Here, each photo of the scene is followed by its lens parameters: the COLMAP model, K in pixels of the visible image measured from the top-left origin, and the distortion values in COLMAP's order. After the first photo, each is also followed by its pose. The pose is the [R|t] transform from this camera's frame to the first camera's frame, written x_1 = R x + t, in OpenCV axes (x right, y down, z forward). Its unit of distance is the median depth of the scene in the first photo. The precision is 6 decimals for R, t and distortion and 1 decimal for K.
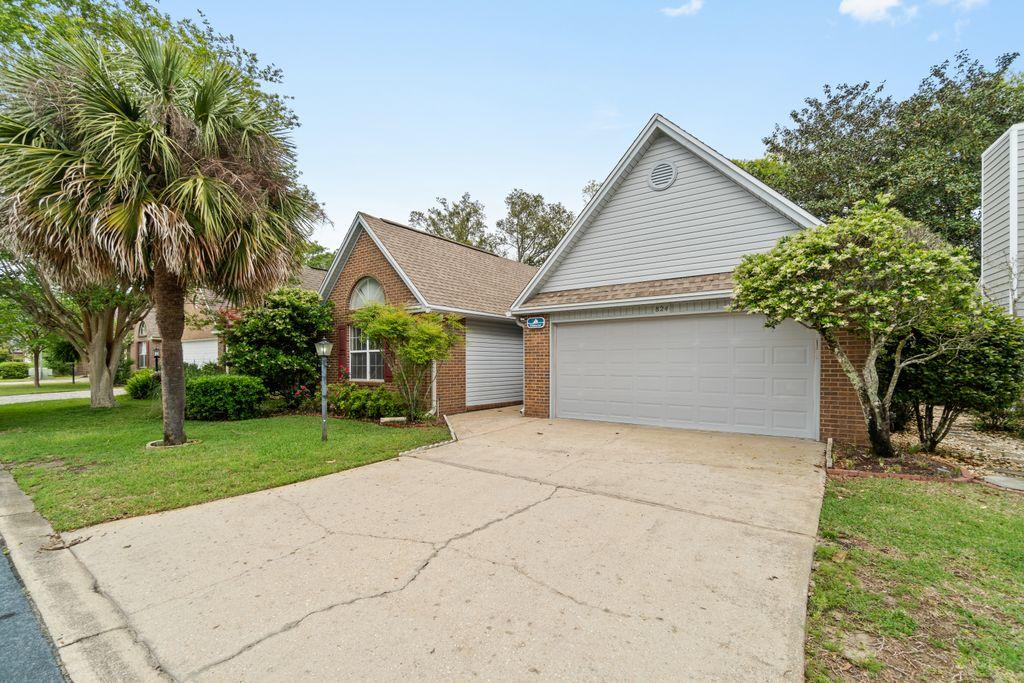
lens RADIAL K [[448.9, 0, 502.6], [0, 448.9, 344.6], [0, 0, 1]] dist [-0.001048, 0.000032]
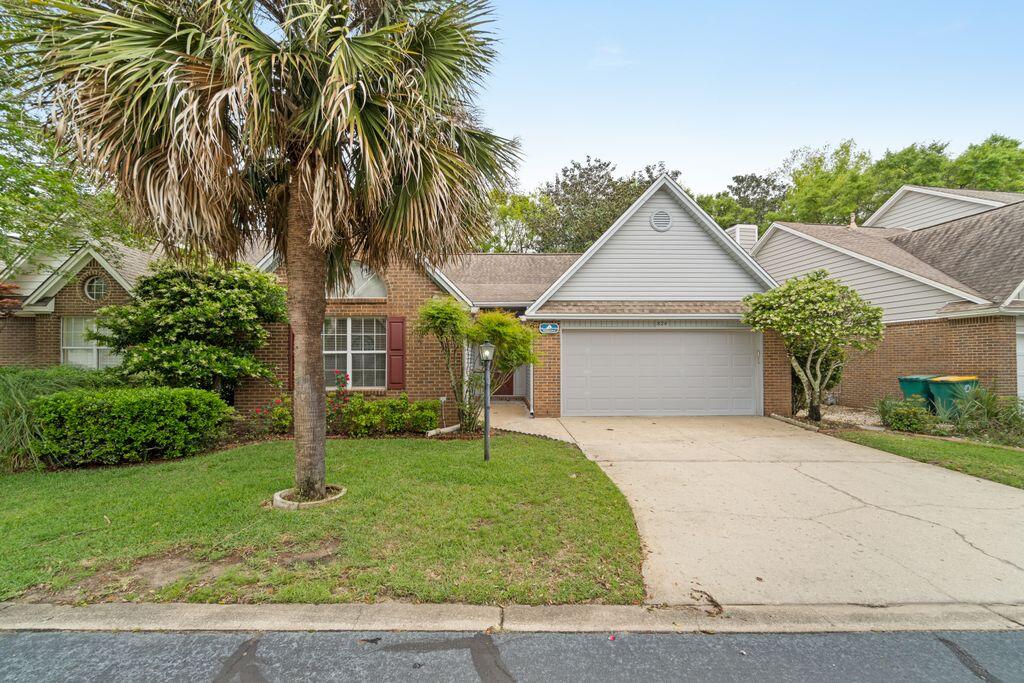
lens RADIAL K [[448.9, 0, 502.6], [0, 448.9, 344.6], [0, 0, 1]] dist [-0.001048, 0.000032]
pose [[0.786240, 0.023589, 0.617471, -0.676664], [-0.024649, 0.999673, -0.006804, -0.000248], [-0.617429, -0.009870, 0.786565, 0.230123]]
